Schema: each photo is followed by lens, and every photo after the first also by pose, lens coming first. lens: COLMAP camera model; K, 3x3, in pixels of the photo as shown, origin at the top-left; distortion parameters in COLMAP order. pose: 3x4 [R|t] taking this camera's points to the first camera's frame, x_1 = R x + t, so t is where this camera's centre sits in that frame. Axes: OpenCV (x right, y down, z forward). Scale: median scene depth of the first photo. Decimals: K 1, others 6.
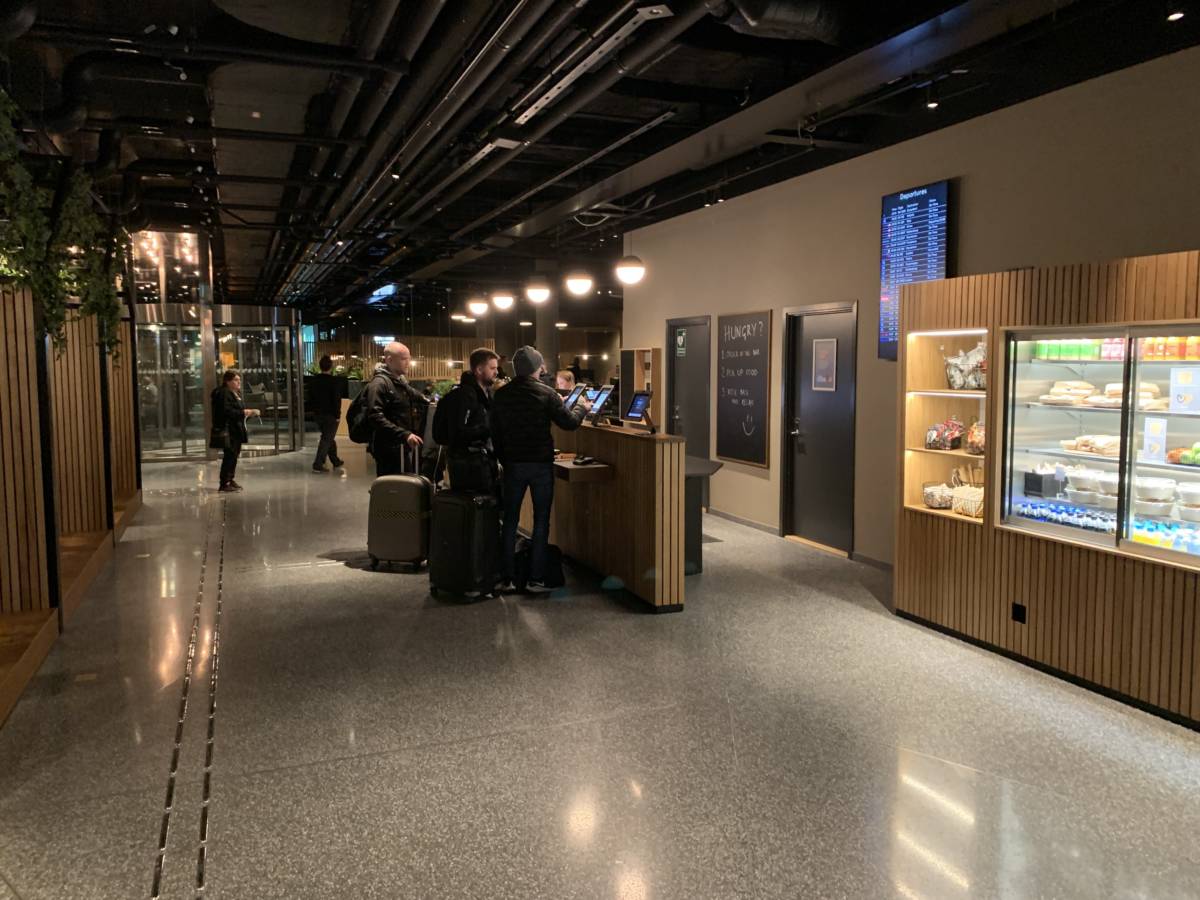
lens RADIAL K [[920.6, 0, 604.1], [0, 920.6, 445.7], [0, 0, 1]] dist [0.062361, -0.075449]
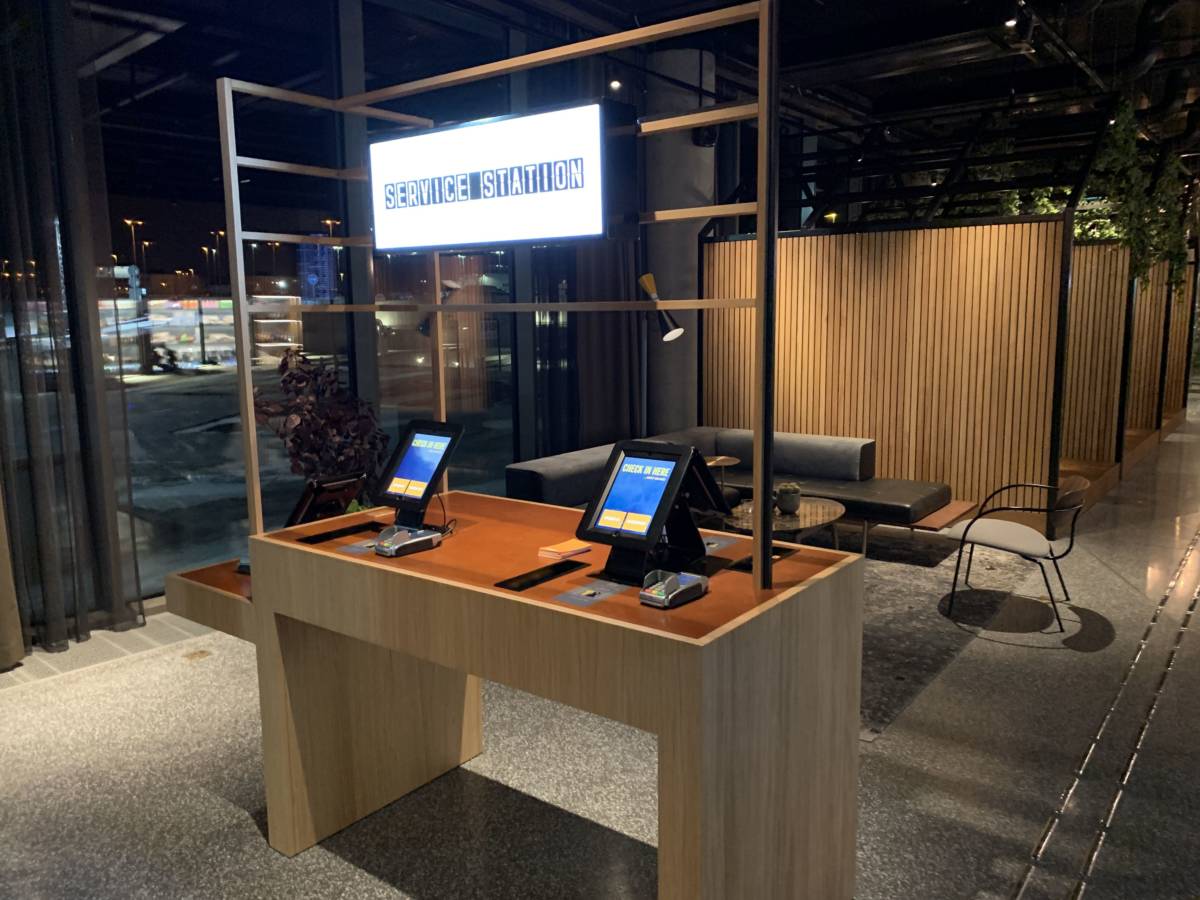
lens RADIAL K [[920.6, 0, 605.0], [0, 920.6, 454.0], [0, 0, 1]] dist [0.062361, -0.075449]
pose [[0.522424, 0.121881, -0.843930, 0.162636], [-0.065783, 0.992543, 0.102622, 0.042074], [0.850145, 0.001905, 0.526546, -0.329798]]
